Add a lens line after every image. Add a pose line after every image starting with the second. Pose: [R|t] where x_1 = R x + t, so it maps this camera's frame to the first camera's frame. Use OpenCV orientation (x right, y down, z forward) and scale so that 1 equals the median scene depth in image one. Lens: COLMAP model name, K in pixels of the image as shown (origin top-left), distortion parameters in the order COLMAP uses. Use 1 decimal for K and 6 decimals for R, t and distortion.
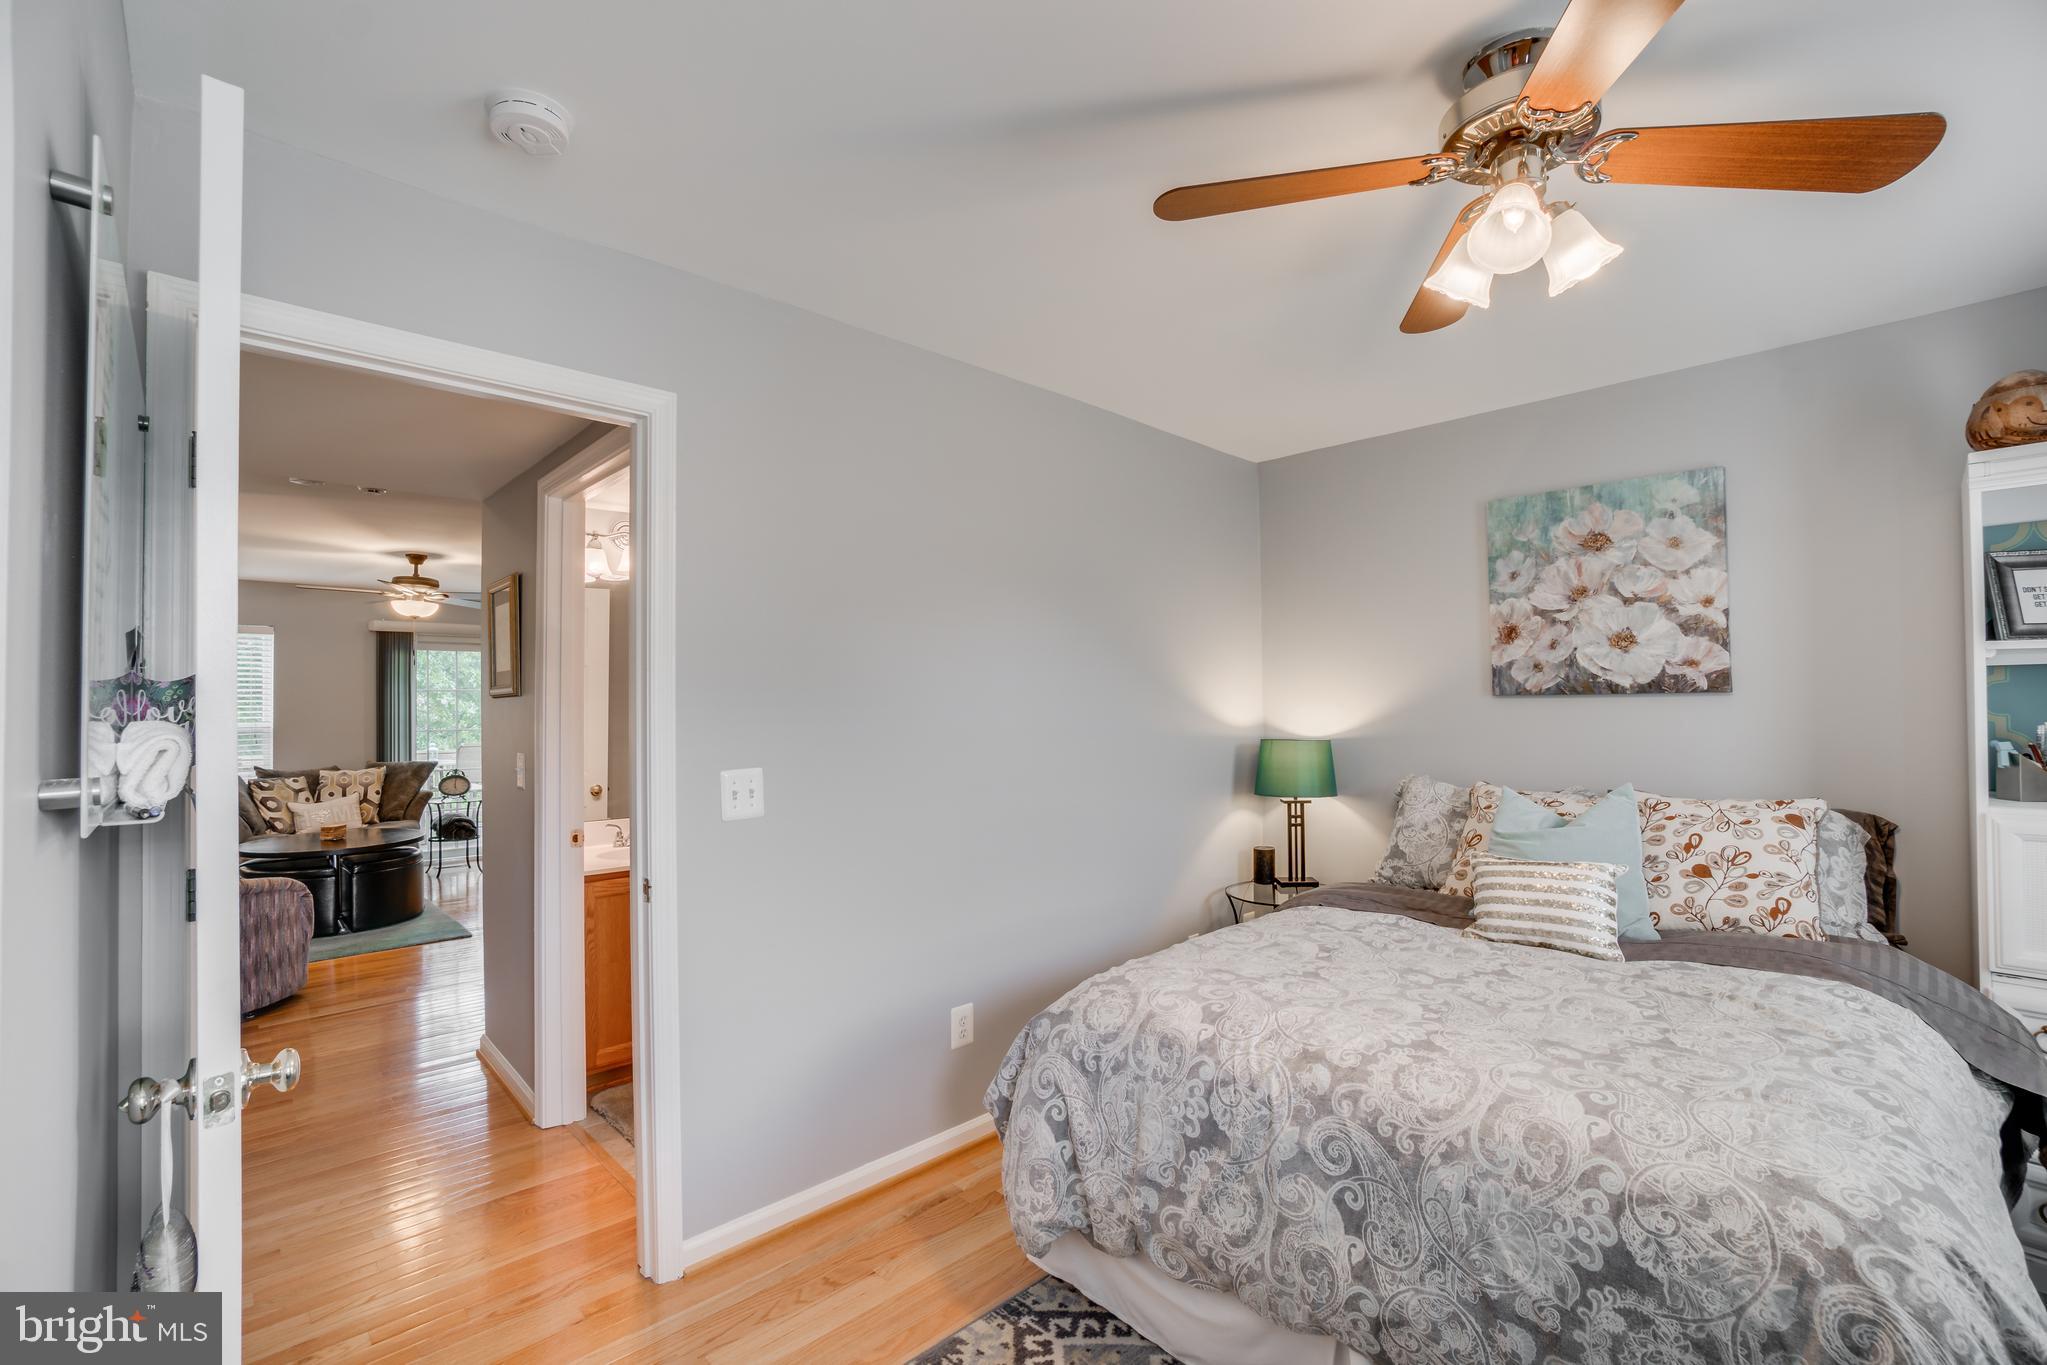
lens RADIAL K [[921.5, 0, 995.1], [0, 921.5, 687.6], [0, 0, 1]] dist [-0.025709, 0.003970]
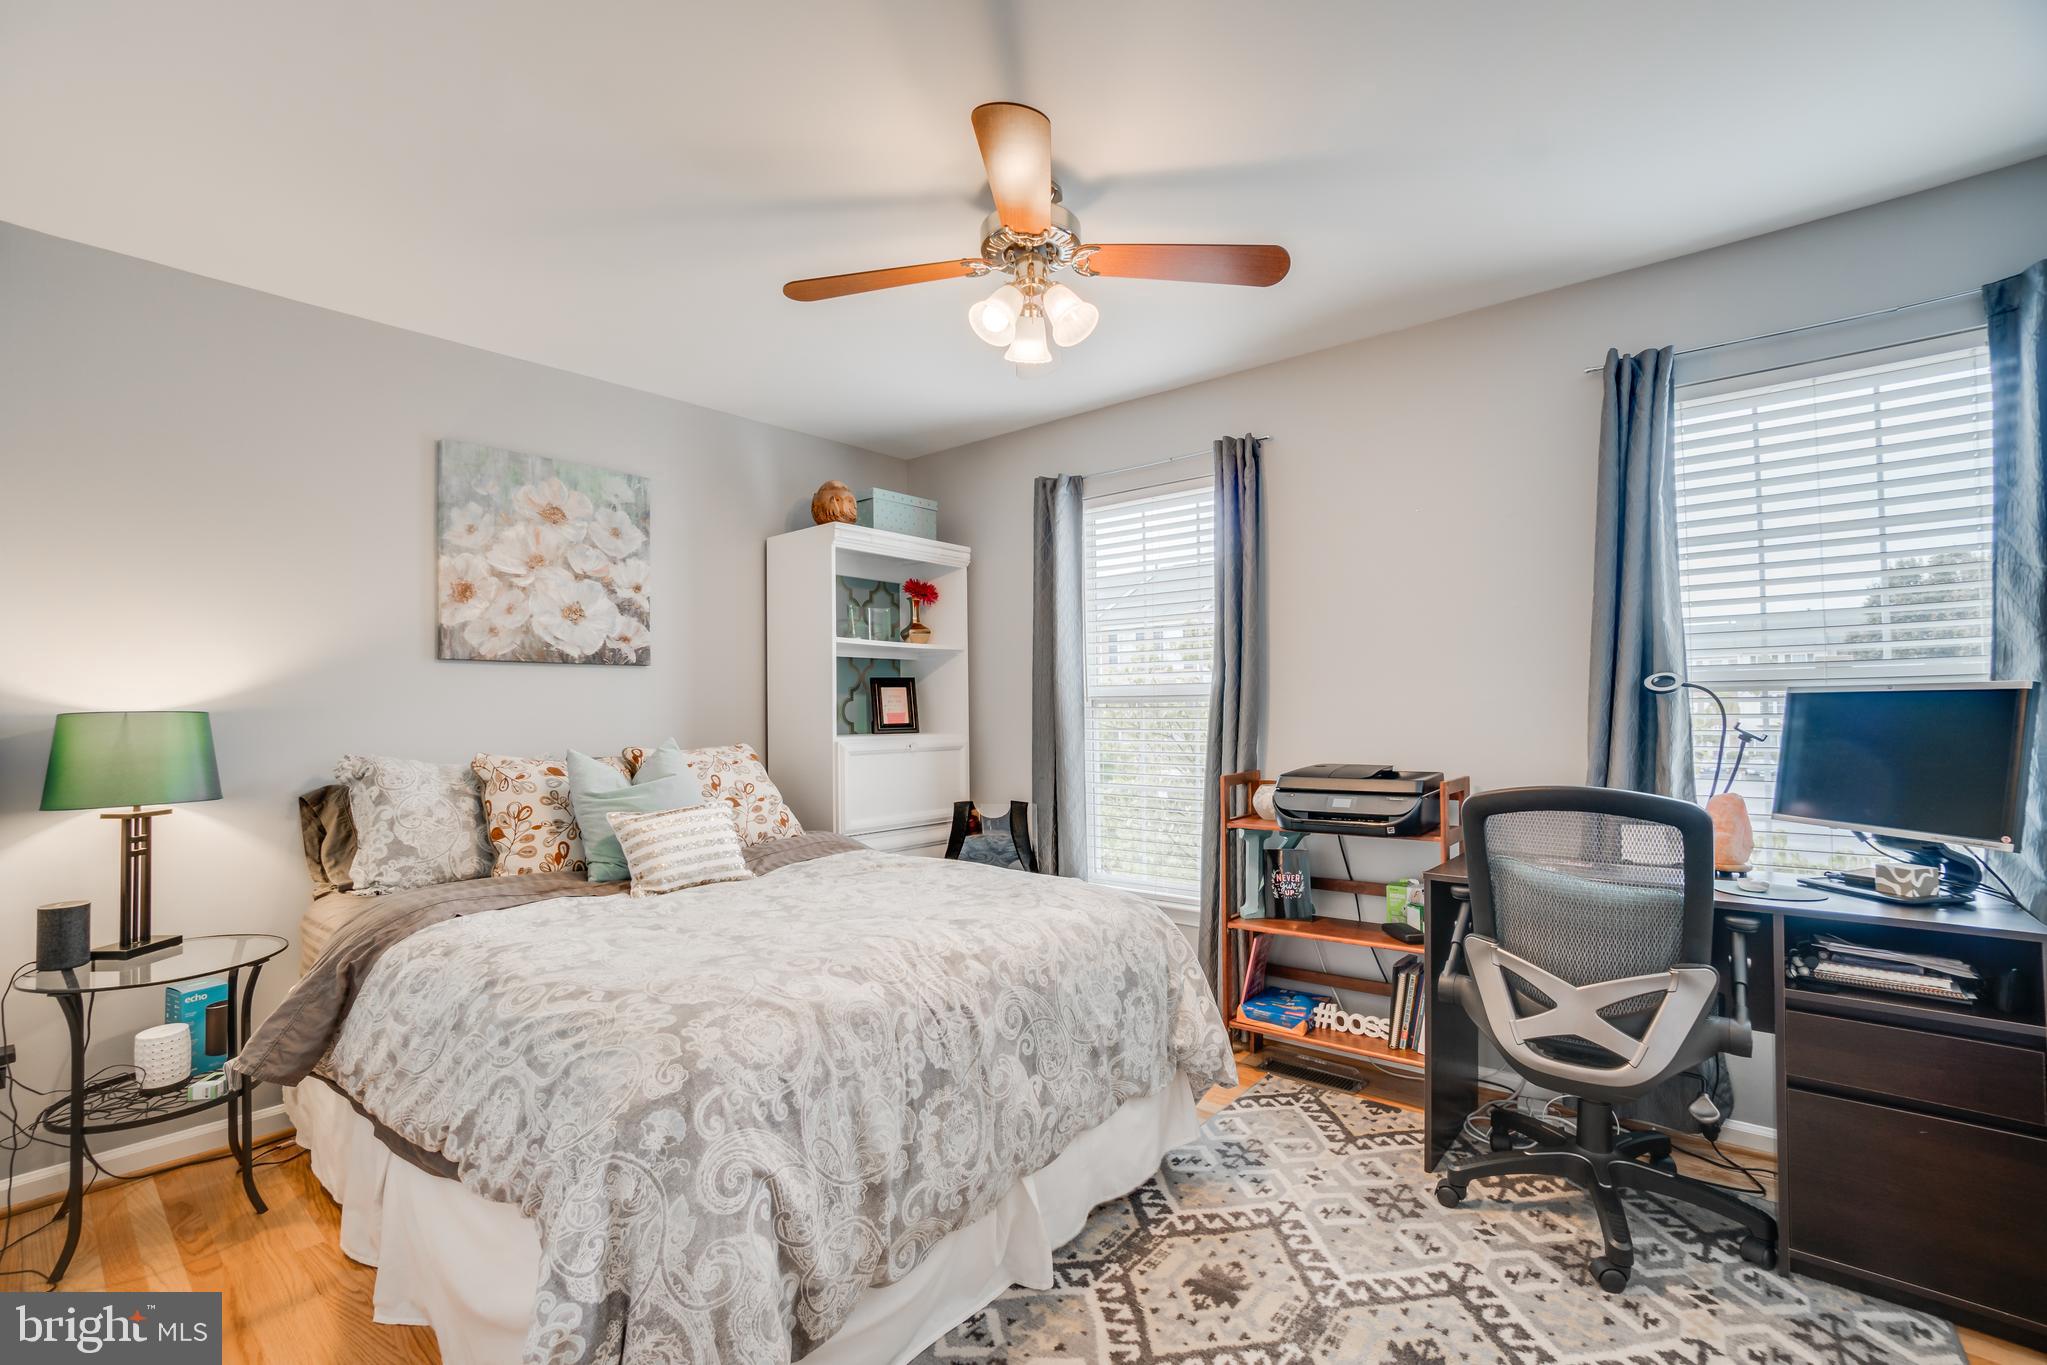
lens RADIAL K [[921.5, 0, 1015.9], [0, 921.5, 688.8], [0, 0, 1]] dist [-0.025709, 0.003970]
pose [[-0.122161, 0.037694, 0.991794, -0.427878], [-0.005147, 0.999241, -0.038611, 0.074576], [-0.992497, -0.009821, -0.121875, 0.614919]]
